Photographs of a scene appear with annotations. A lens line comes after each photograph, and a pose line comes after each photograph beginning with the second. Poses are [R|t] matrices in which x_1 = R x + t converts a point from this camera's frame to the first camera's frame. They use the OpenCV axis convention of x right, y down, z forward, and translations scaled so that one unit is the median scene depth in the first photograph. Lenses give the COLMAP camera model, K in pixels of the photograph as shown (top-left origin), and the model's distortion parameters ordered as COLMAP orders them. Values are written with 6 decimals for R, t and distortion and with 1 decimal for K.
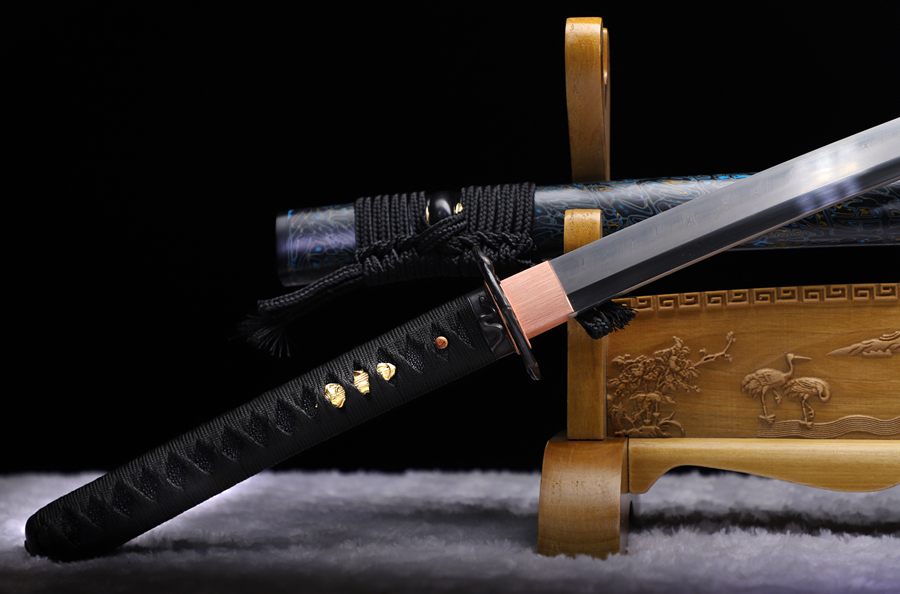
lens RADIAL K [[1979.8, 0, 450.0], [0, 1979.8, 297.0], [0, 0, 1]] dist [0.420795, -0.016719]
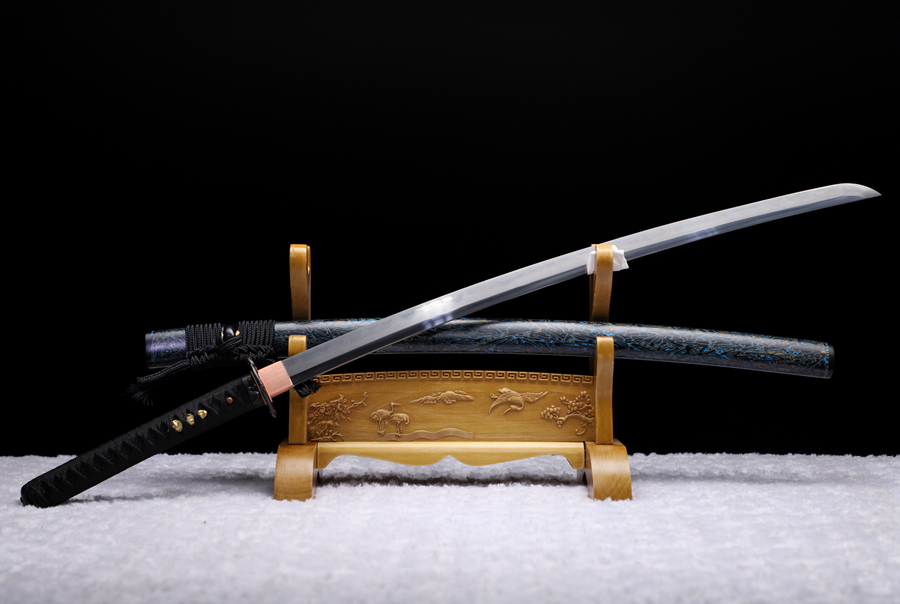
lens RADIAL K [[1333.4, 0, 450.0], [0, 1333.4, 302.0], [0, 0, 1]] dist [0.129220, 0.572769]
pose [[0.983786, 0.011546, 0.178974, -0.028573], [-0.011619, 0.999932, -0.000640, -0.080027], [-0.178969, -0.001450, 0.983854, -0.431657]]
